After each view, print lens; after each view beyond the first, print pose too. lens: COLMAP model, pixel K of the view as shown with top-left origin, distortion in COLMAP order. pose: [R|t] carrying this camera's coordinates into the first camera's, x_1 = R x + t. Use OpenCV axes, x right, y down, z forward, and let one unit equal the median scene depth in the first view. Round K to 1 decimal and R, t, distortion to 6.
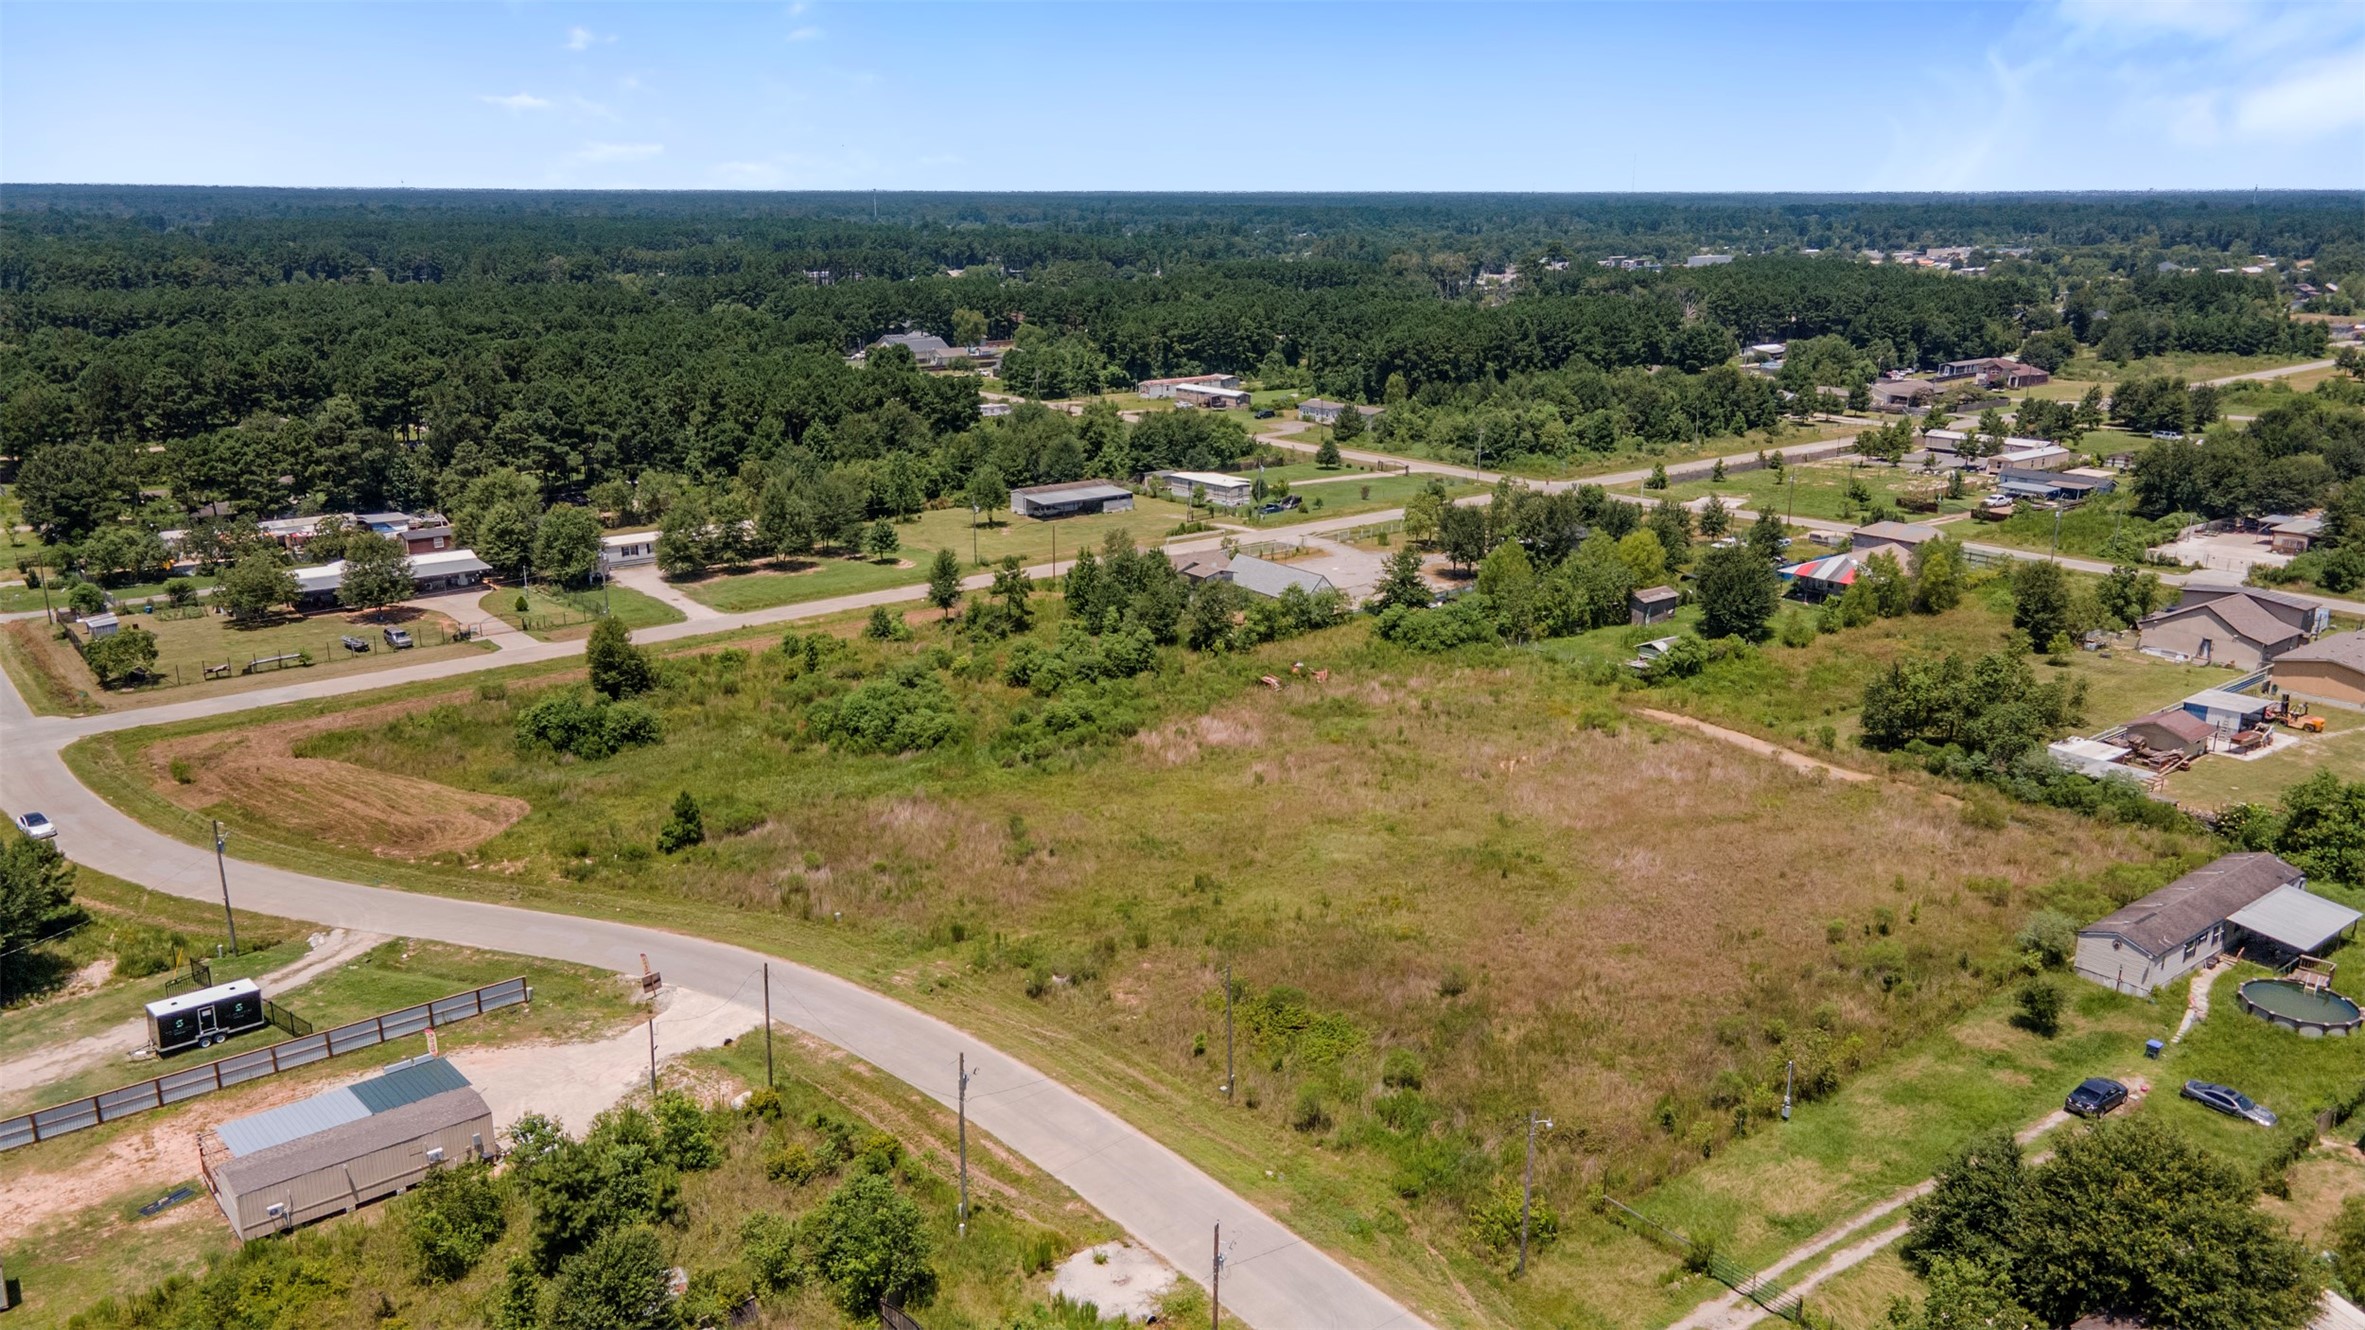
lens RADIAL K [[1730.2, 0, 1176.6], [0, 1730.2, 672.8], [0, 0, 1]] dist [0.022655, 0.032711]
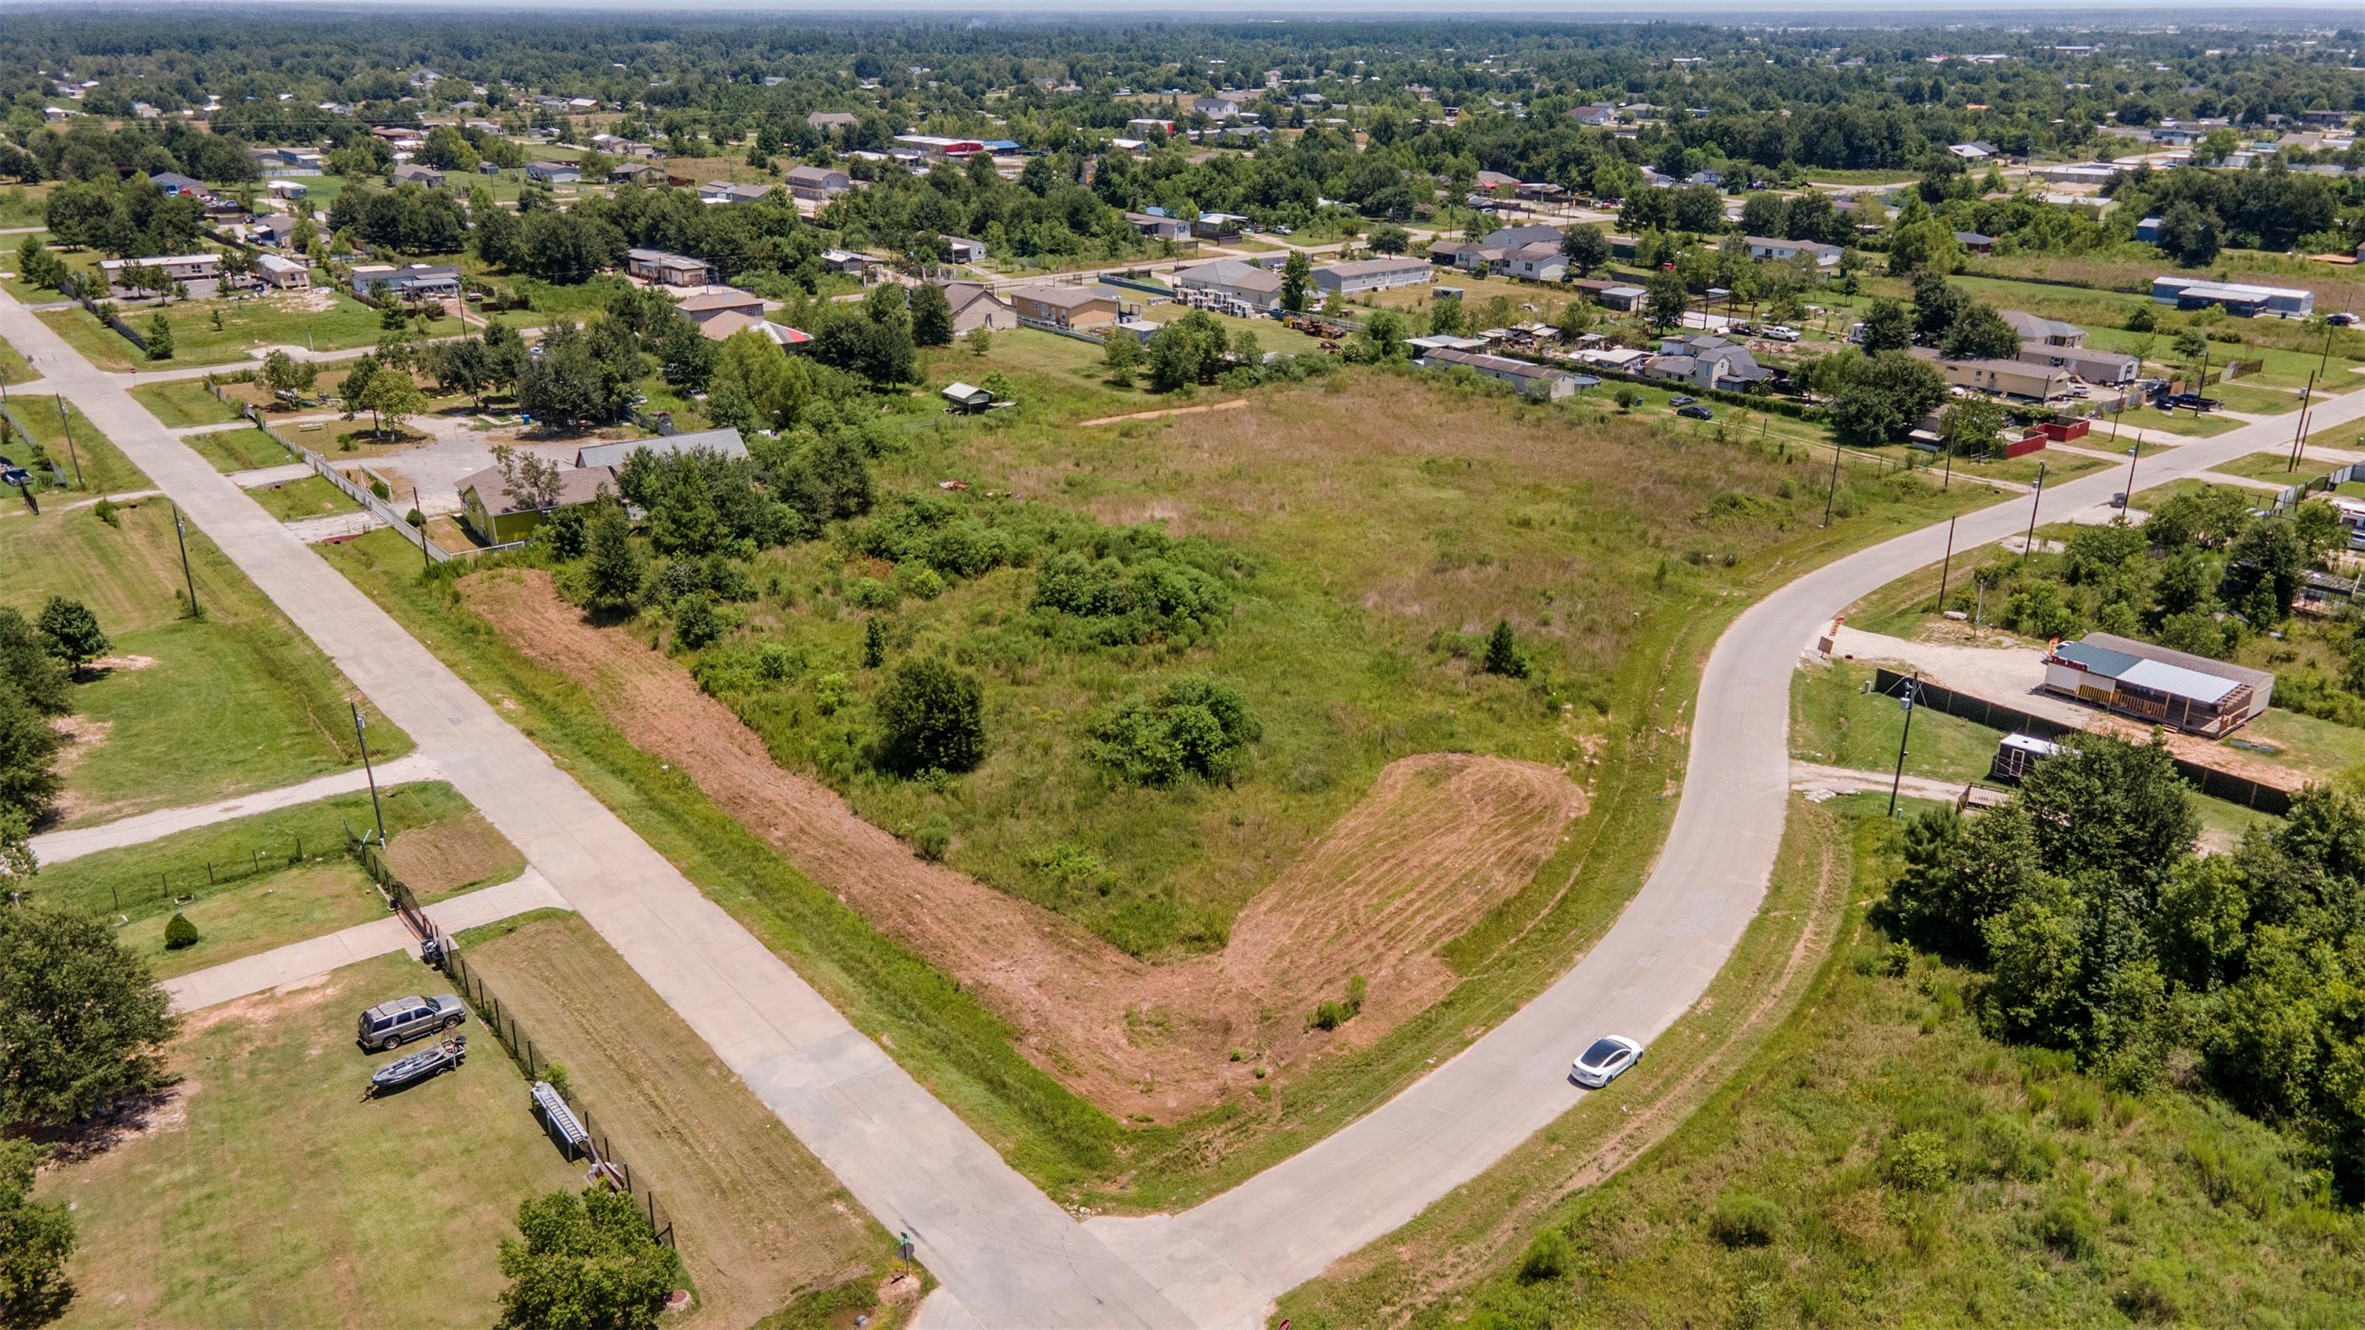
lens RADIAL K [[1736.7, 0, 1178.7], [0, 1736.7, 672.2], [0, 0, 1]] dist [0.016539, 0.046886]
pose [[0.004935, -0.359286, 0.933215, -1.216100], [0.266651, 0.899909, 0.345053, -0.293412], [-0.963781, 0.247140, 0.100245, 1.097927]]
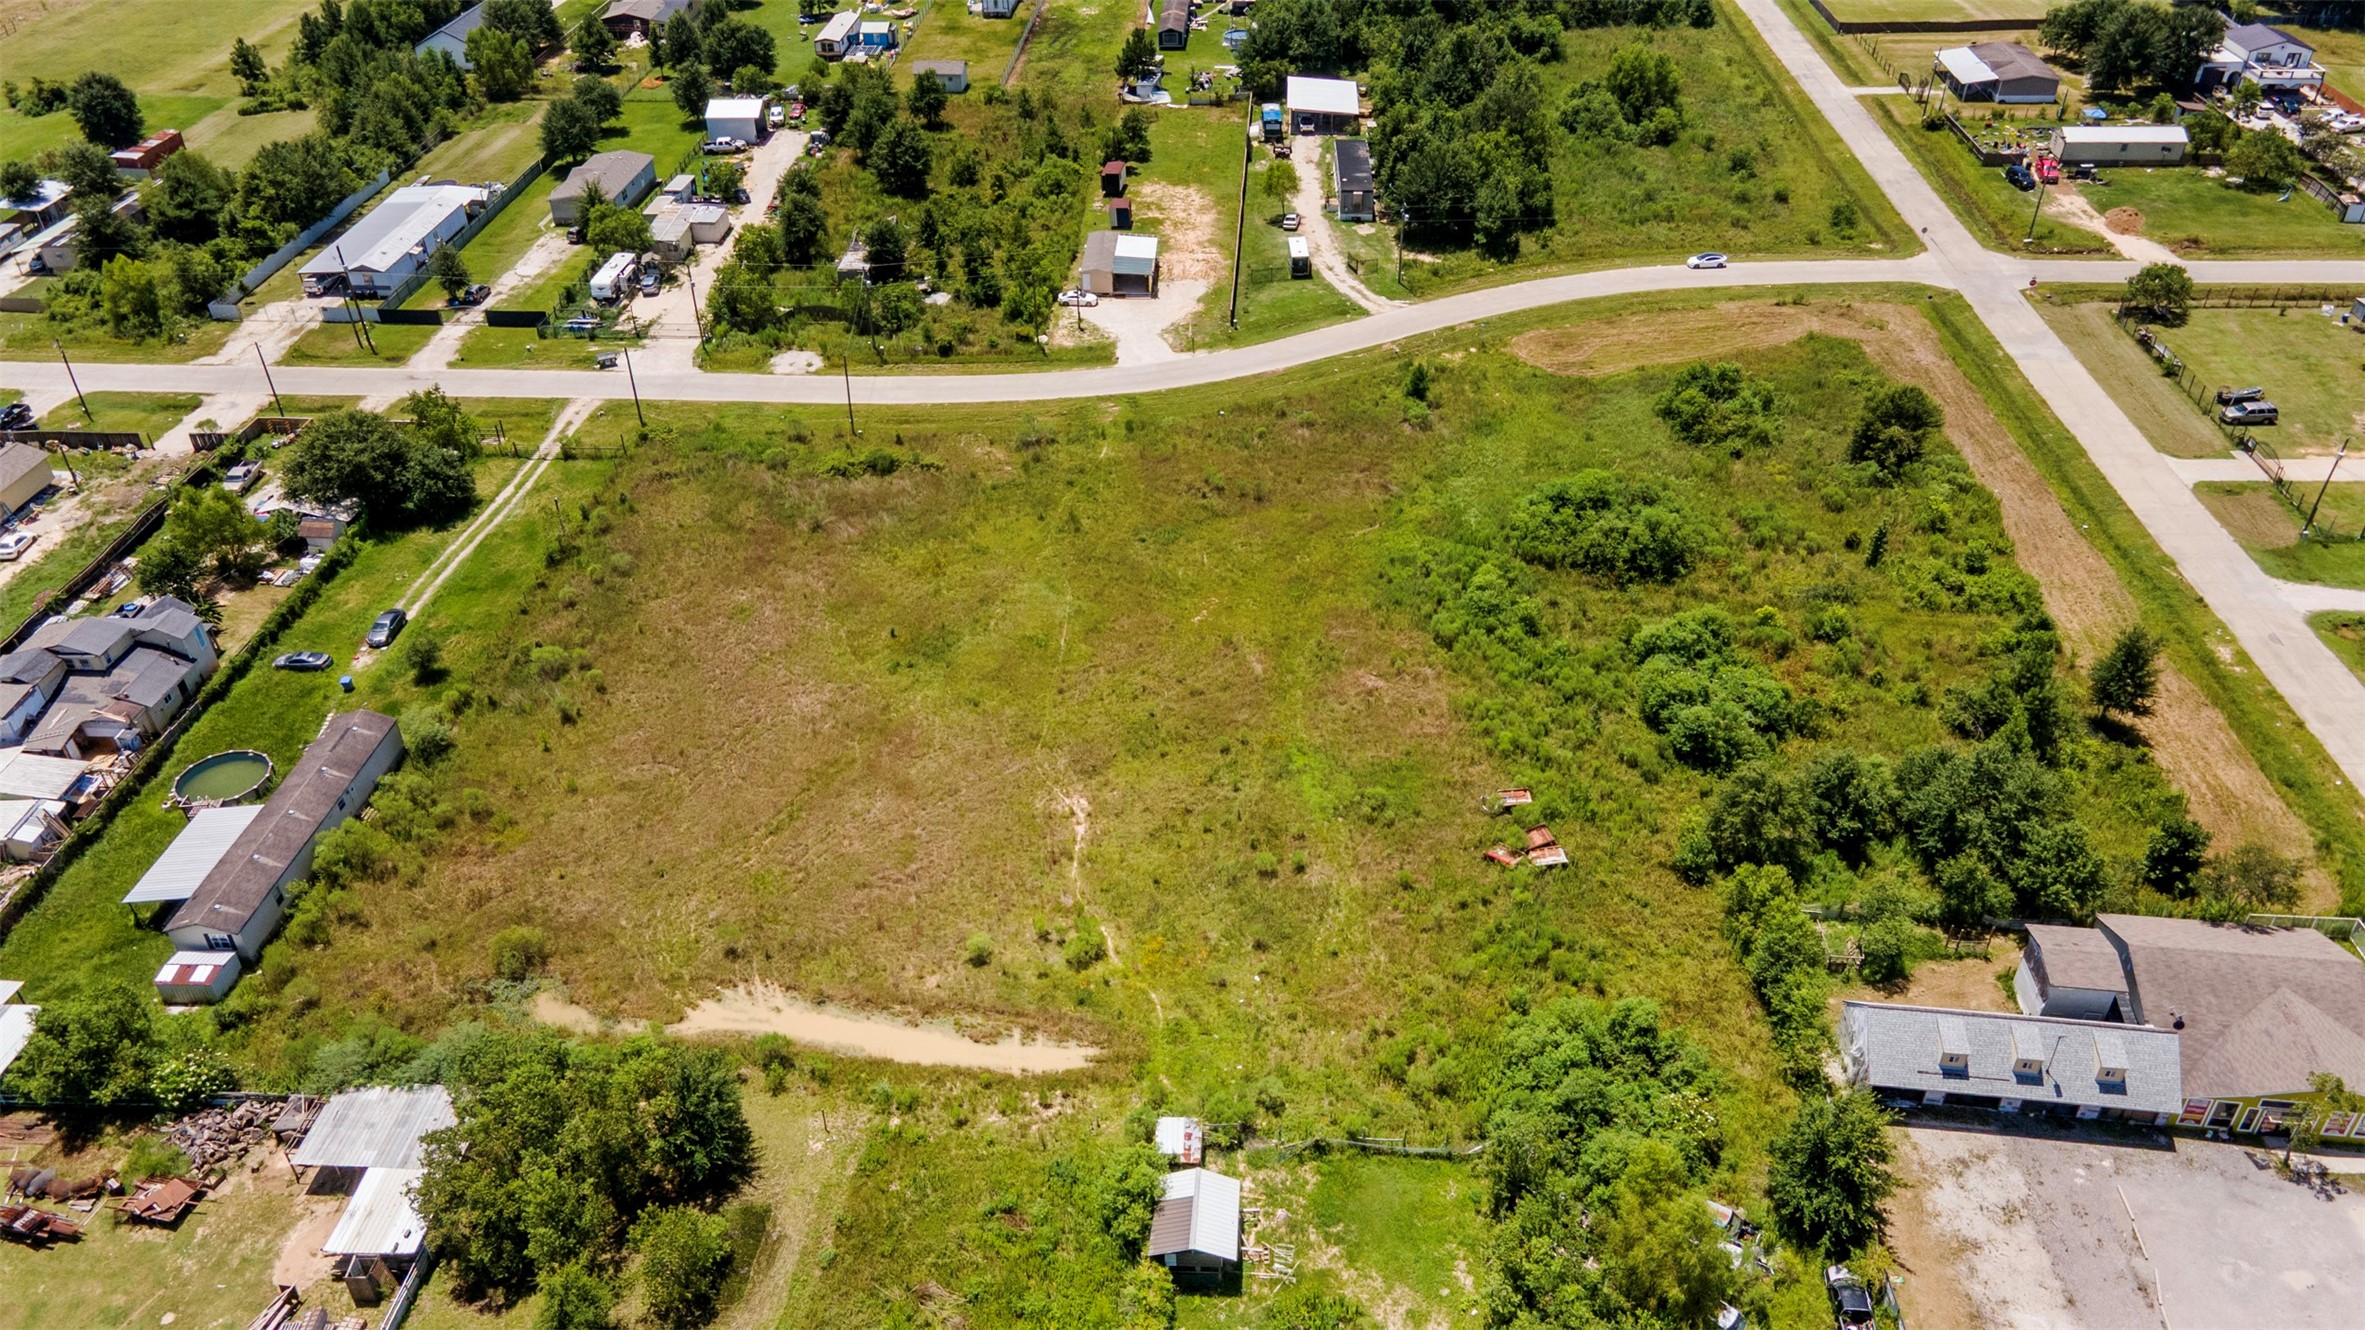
lens RADIAL K [[1754.3, 0, 1176.6], [0, 1754.3, 666.9], [0, 0, 1]] dist [-0.001629, 0.079678]
pose [[-0.676398, 0.424610, -0.601824, 0.721698], [-0.186232, 0.691954, 0.697508, -0.654792], [0.712603, 0.583872, -0.388961, 1.522746]]
